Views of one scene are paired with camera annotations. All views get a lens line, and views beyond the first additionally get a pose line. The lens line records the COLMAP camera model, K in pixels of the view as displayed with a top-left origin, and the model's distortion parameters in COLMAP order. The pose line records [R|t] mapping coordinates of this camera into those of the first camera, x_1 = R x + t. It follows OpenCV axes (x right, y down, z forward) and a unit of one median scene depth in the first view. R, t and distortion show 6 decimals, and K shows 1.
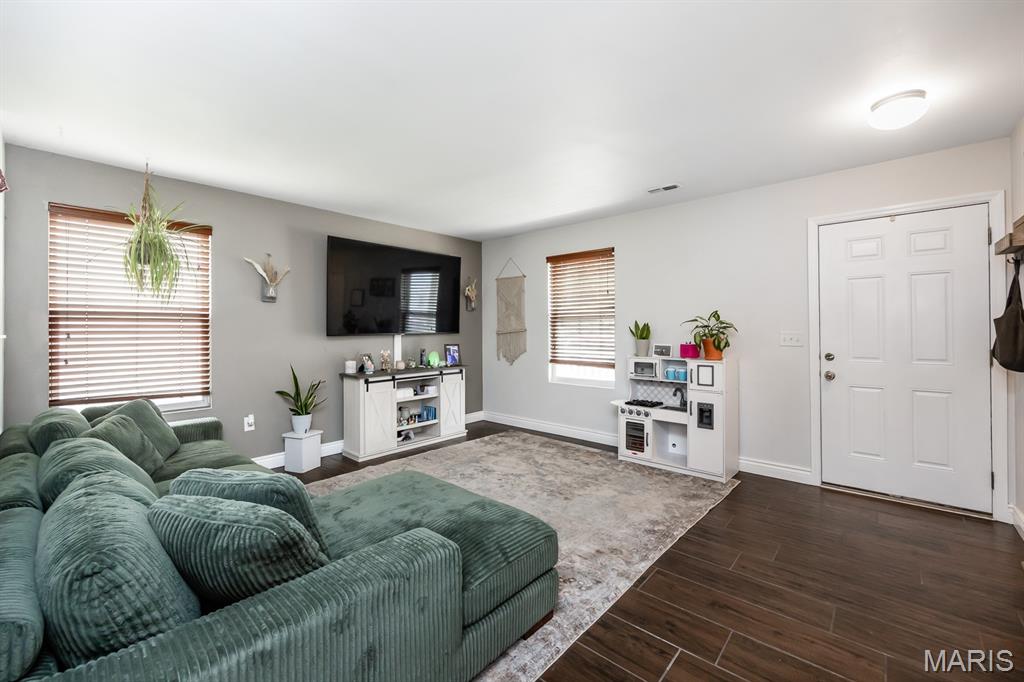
lens RADIAL K [[406.0, 0, 550.3], [0, 406.0, 333.2], [0, 0, 1]] dist [-0.000234, -0.000061]
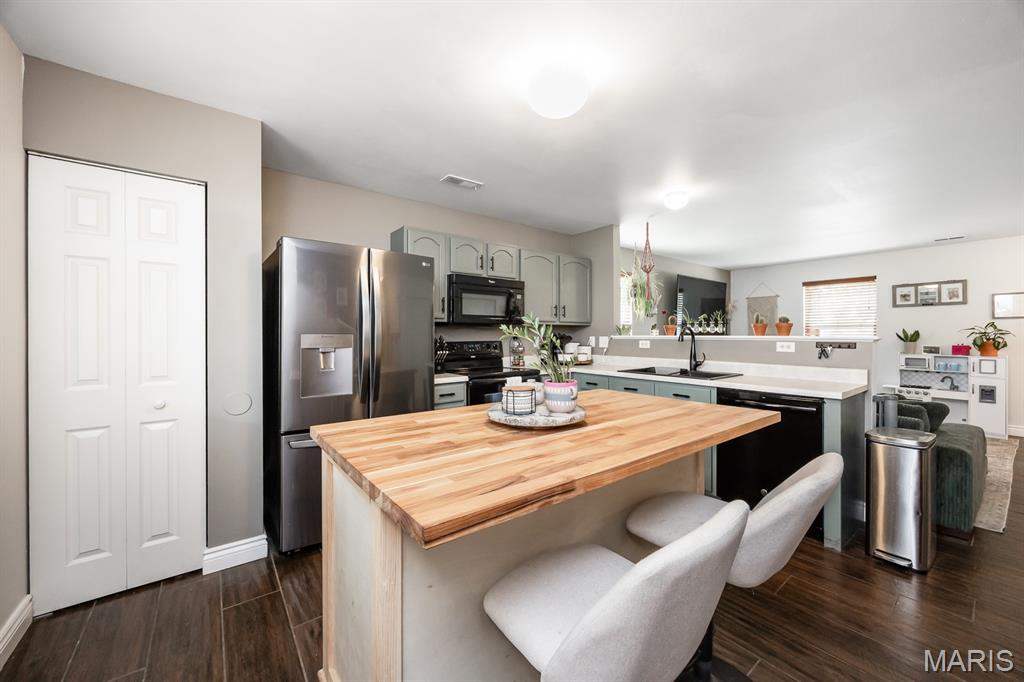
lens RADIAL K [[391.8, 0, 512.0], [0, 391.8, 341.0], [0, 0, 1]] dist [-0.000860, -0.000102]
pose [[0.977220, 0.008236, -0.212067, -0.925548], [-0.006962, 0.999953, 0.006753, 0.013826], [0.212112, -0.005123, 0.977232, -0.686248]]
